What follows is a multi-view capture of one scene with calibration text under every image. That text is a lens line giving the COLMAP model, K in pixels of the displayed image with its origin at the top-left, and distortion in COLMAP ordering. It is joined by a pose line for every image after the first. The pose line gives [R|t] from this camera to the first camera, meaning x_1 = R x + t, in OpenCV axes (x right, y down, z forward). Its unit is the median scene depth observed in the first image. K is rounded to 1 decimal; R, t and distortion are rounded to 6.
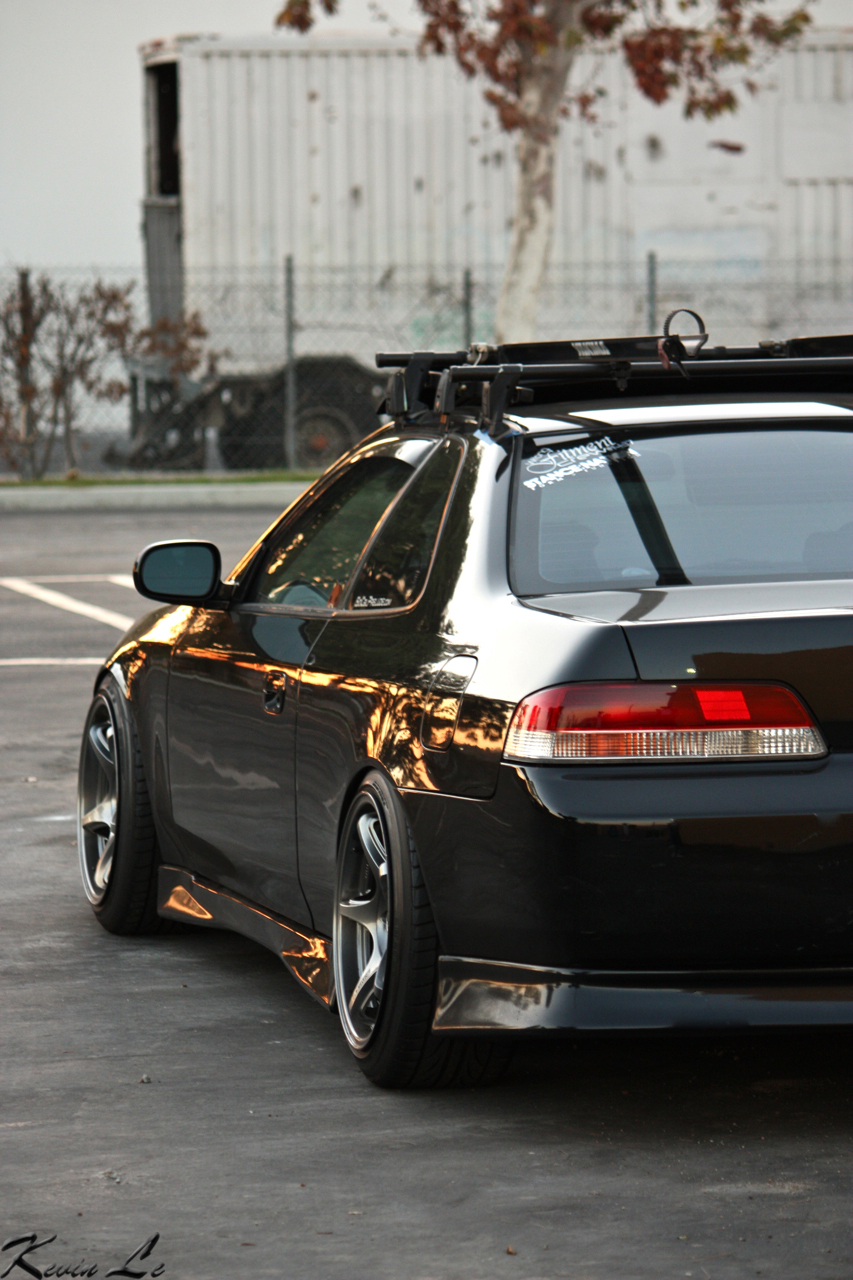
lens RADIAL K [[3678.9, 0, 425.3], [0, 3678.9, 639.3], [0, 0, 1]] dist [-0.043695, 0.000000]
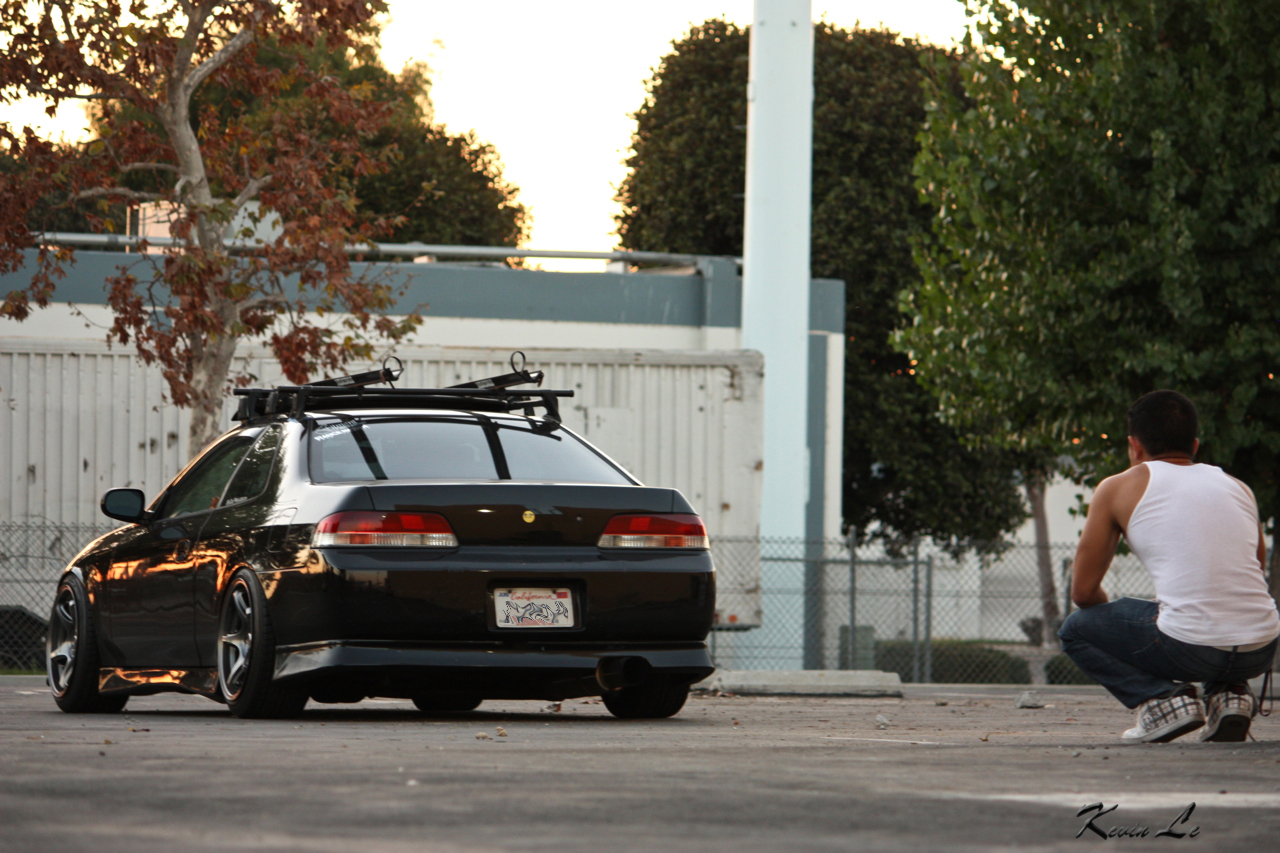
lens RADIAL K [[4341.6, 0, 640.7], [0, 4341.6, 426.7], [0, 0, 1]] dist [-0.426782, 0.000000]
pose [[0.986418, 0.032964, 0.160910, -0.154476], [-0.005507, 0.985742, -0.168174, 0.301560], [-0.164160, 0.165003, 0.972536, -1.182199]]
